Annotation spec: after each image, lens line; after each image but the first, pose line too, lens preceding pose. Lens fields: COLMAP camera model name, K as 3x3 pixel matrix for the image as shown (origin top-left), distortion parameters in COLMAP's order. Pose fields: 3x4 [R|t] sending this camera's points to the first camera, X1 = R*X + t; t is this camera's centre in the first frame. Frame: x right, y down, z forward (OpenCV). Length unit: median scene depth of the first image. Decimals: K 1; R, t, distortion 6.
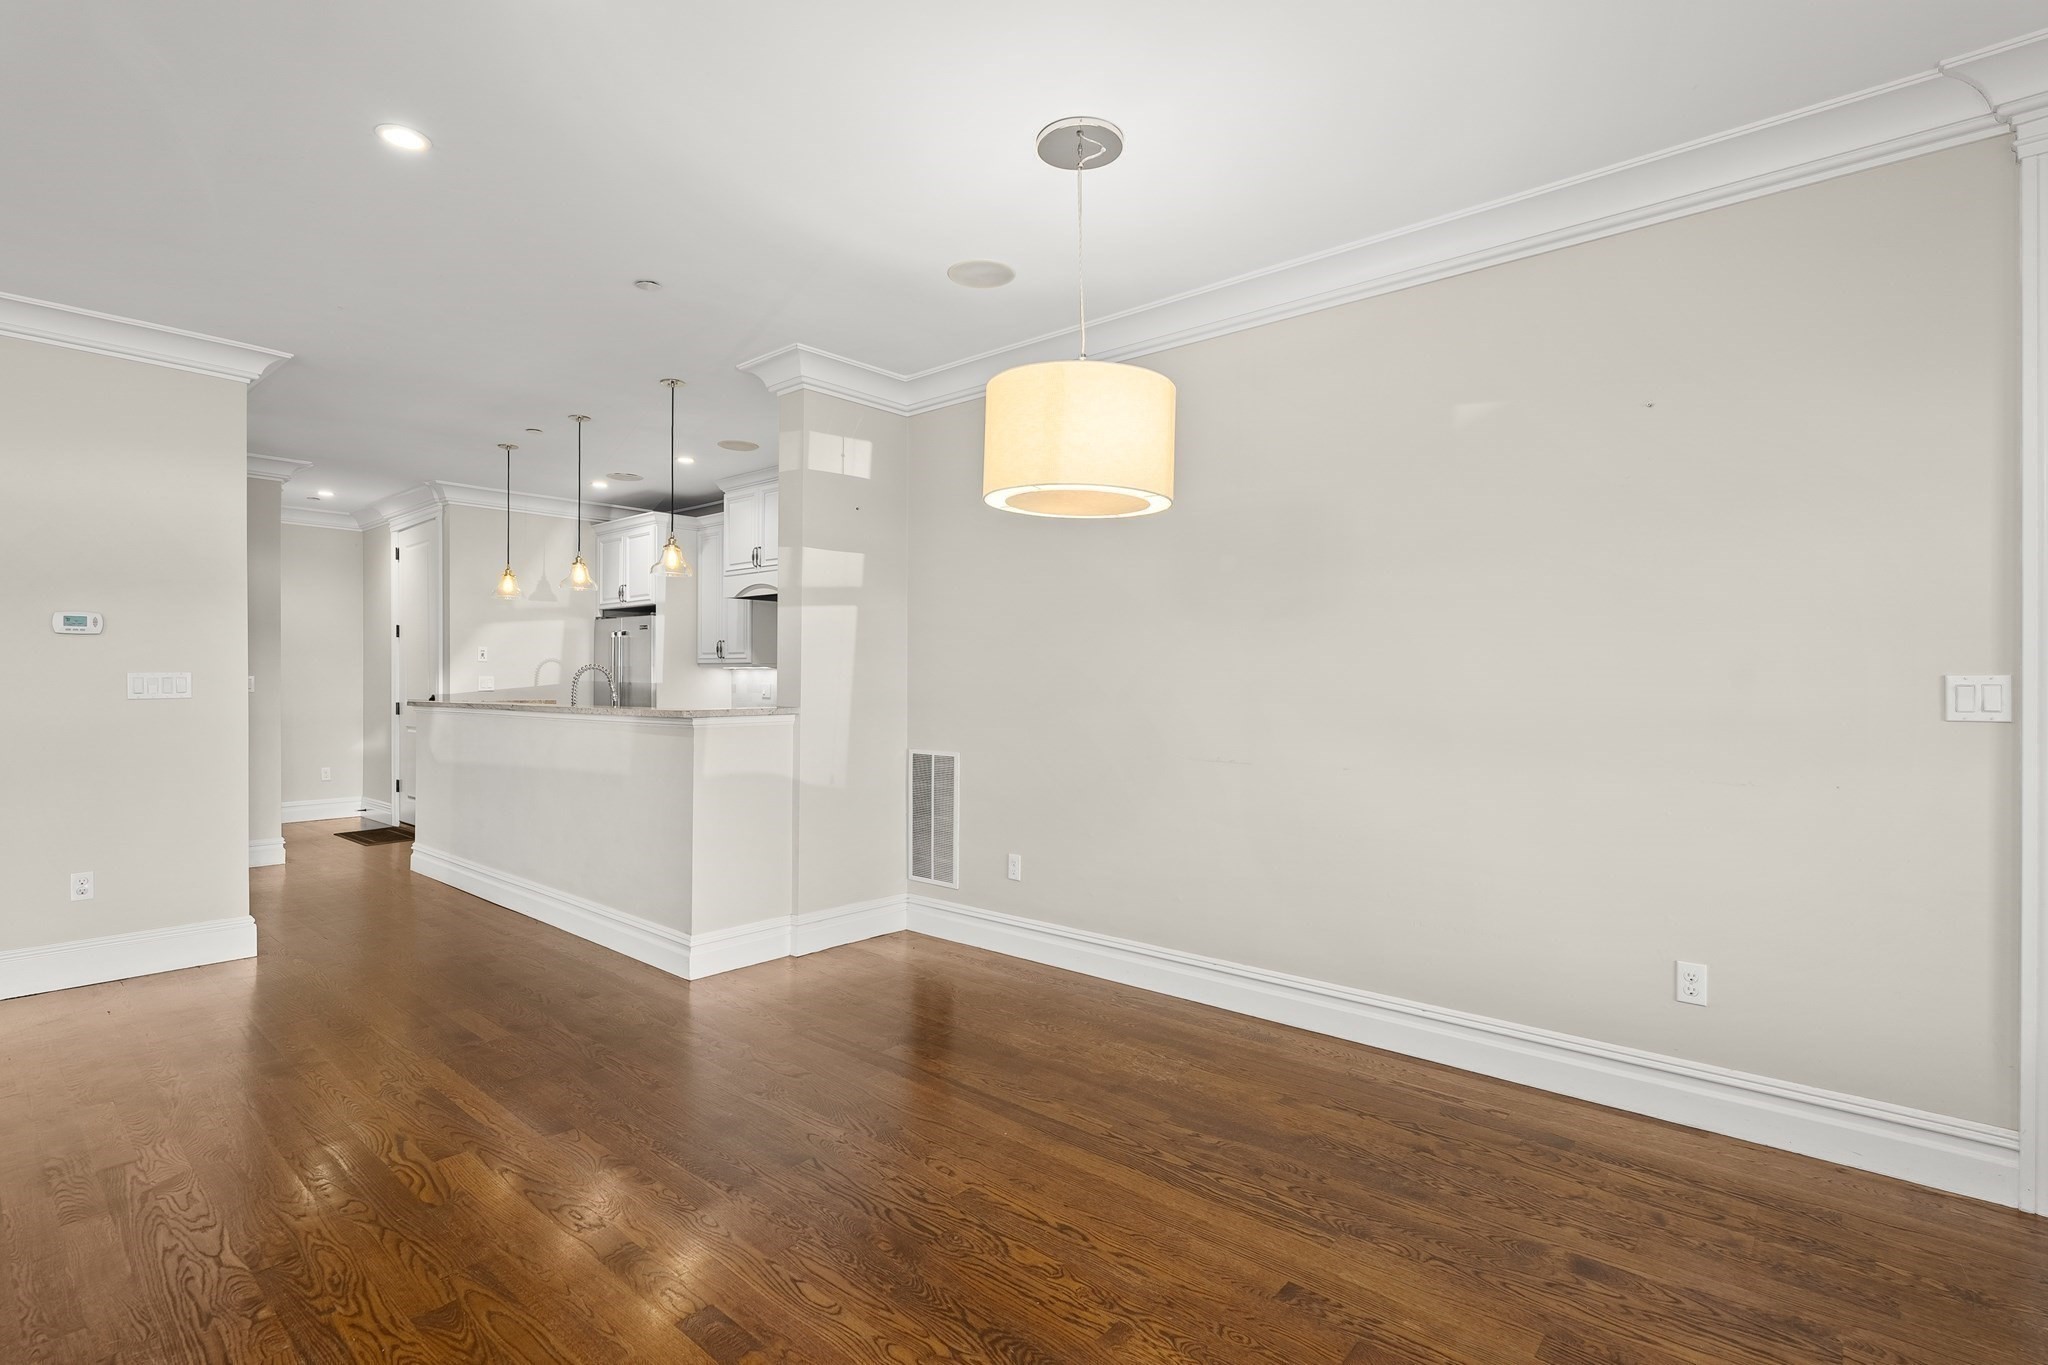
lens RADIAL K [[966.8, 0, 1021.7], [0, 966.8, 679.6], [0, 0, 1]] dist [-0.001958, 0.000415]
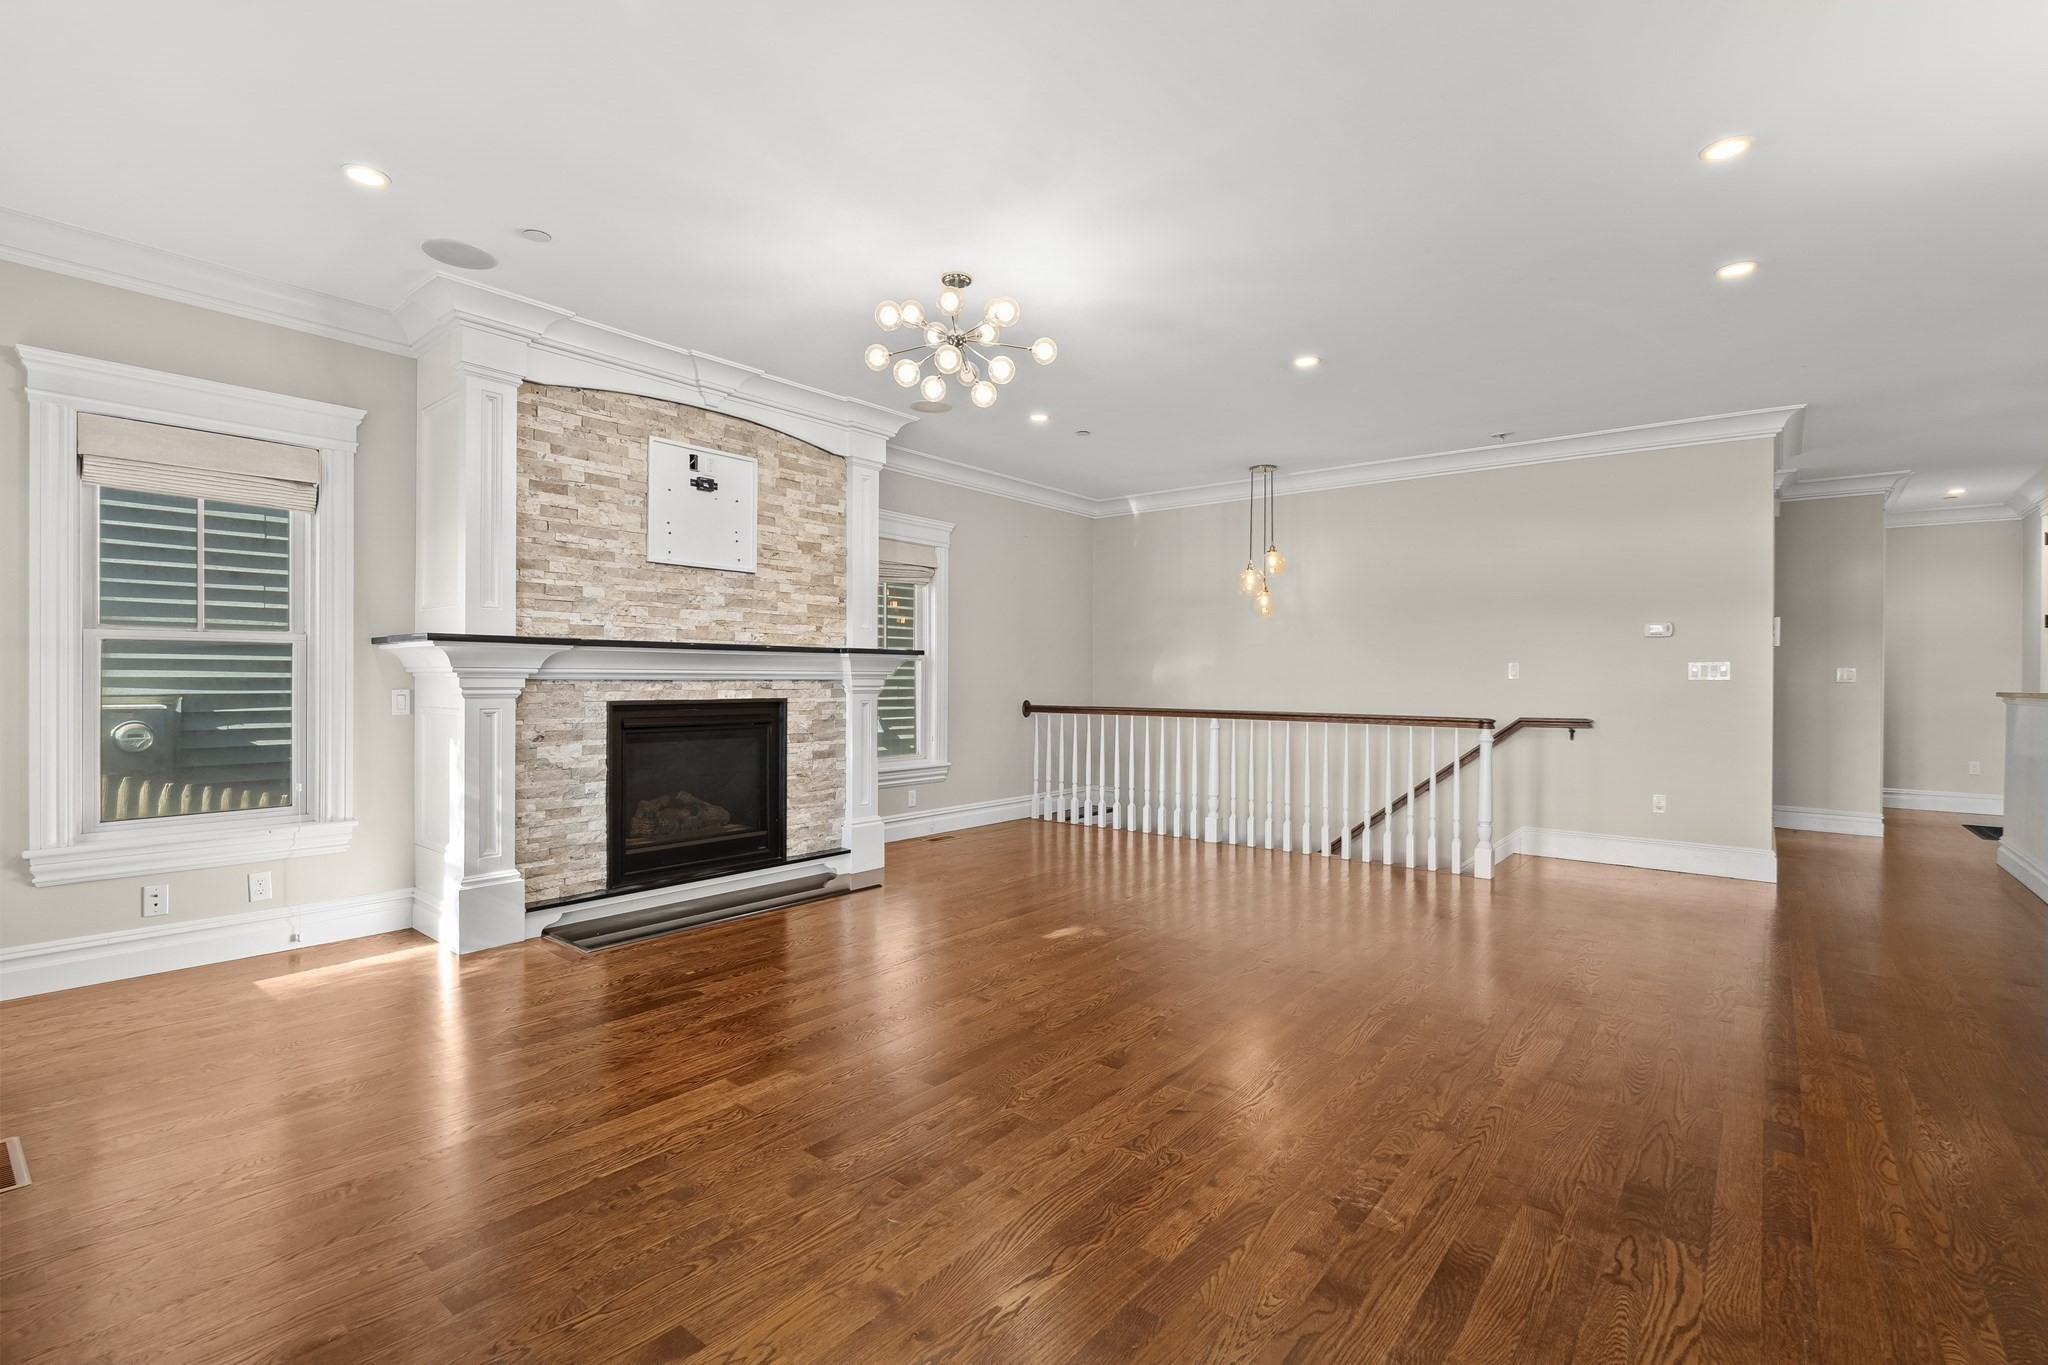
lens RADIAL K [[928.6, 0, 1026.1], [0, 928.6, 680.3], [0, 0, 1]] dist [-0.003488, 0.001127]
pose [[0.038787, 0.003609, -0.999241, 0.241786], [-0.006902, 0.999971, 0.003344, 0.012712], [0.999224, 0.006767, 0.038811, -0.025712]]
